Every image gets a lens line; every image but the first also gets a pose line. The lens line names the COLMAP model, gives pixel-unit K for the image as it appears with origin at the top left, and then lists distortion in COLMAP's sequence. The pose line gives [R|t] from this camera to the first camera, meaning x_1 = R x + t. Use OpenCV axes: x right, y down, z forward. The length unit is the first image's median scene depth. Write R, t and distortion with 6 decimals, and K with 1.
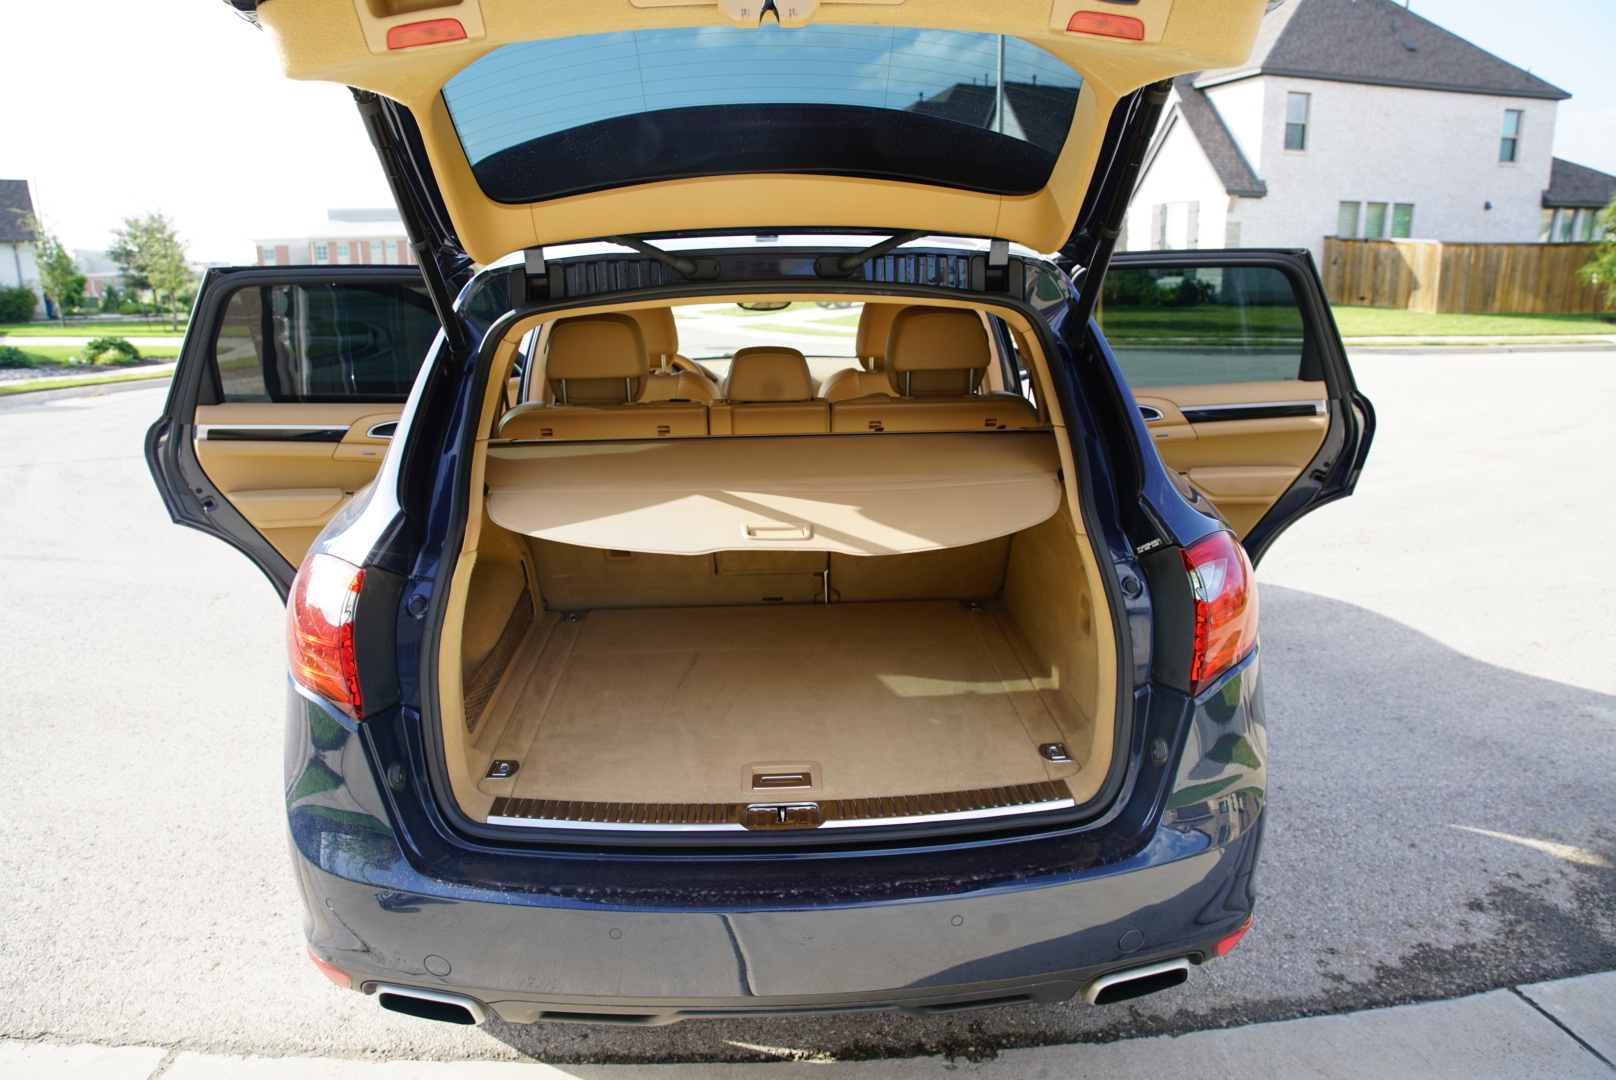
lens RADIAL K [[1096.8, 0, 808.0], [0, 1096.8, 540.0], [0, 0, 1]] dist [-0.119661, 0.094910]
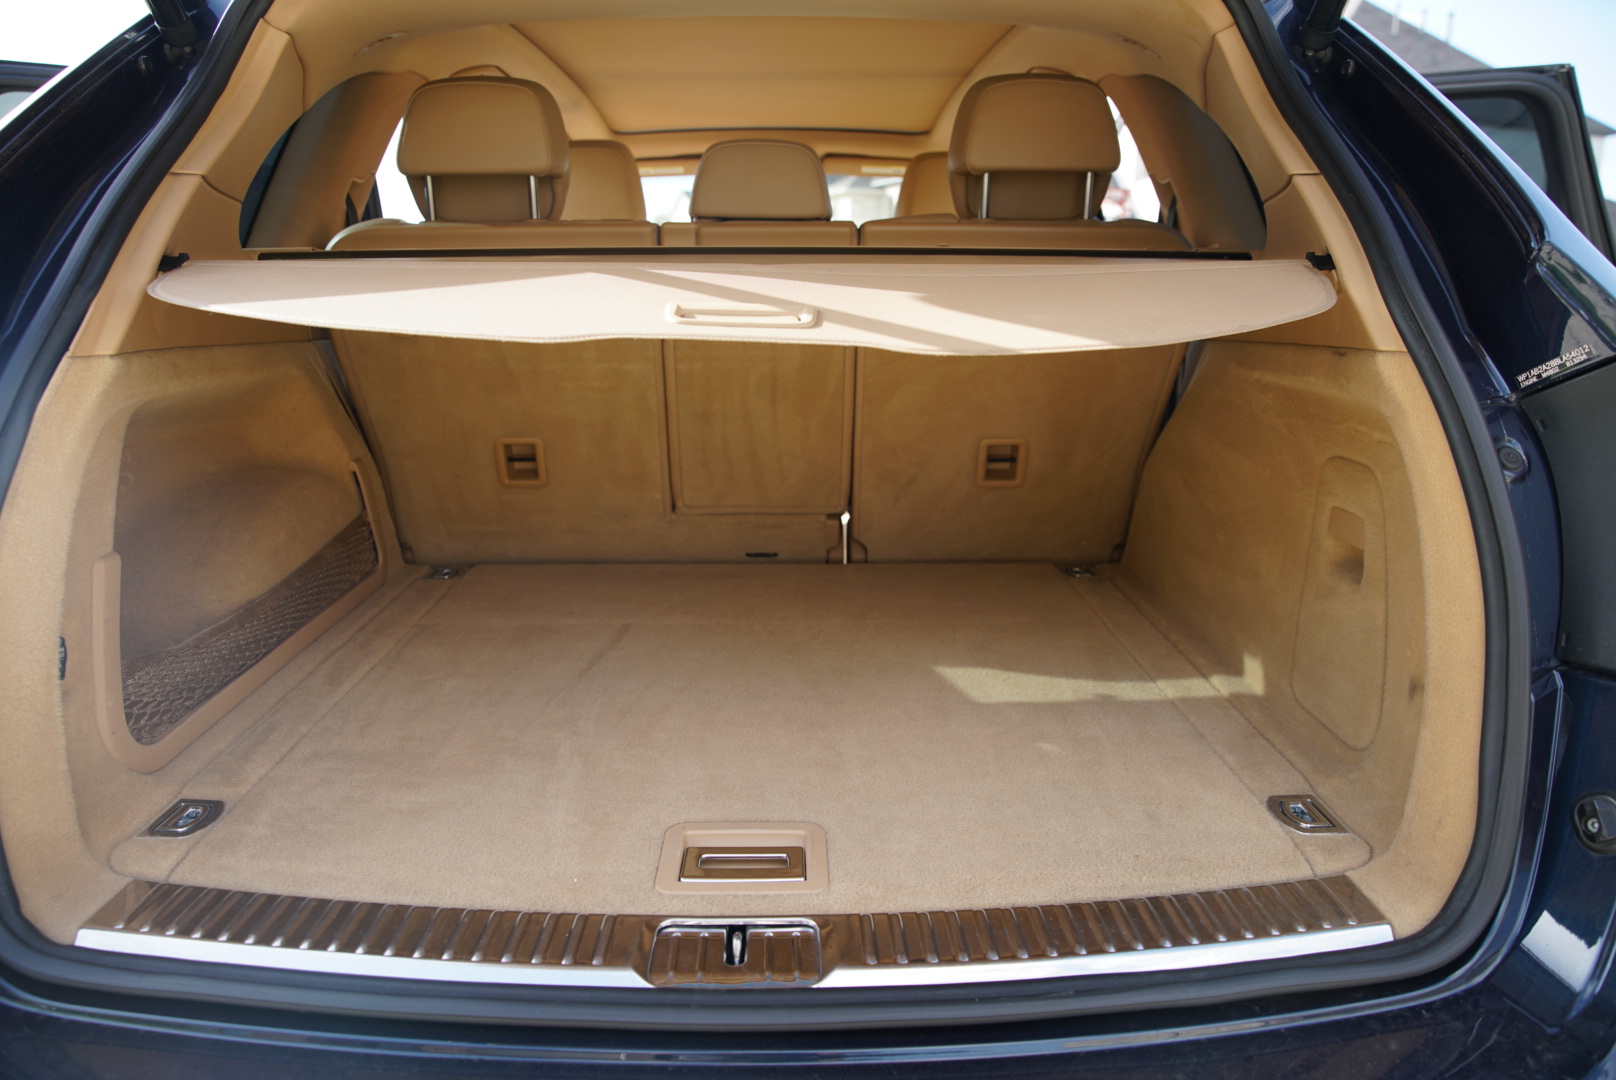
lens RADIAL K [[1096.8, 0, 808.0], [0, 1096.8, 540.0], [0, 0, 1]] dist [-0.119661, 0.094910]
pose [[0.999585, 0.022663, -0.017788, 0.008212], [-0.023237, 0.999193, -0.032748, 0.087481], [0.017031, 0.033147, 0.999305, 0.481381]]
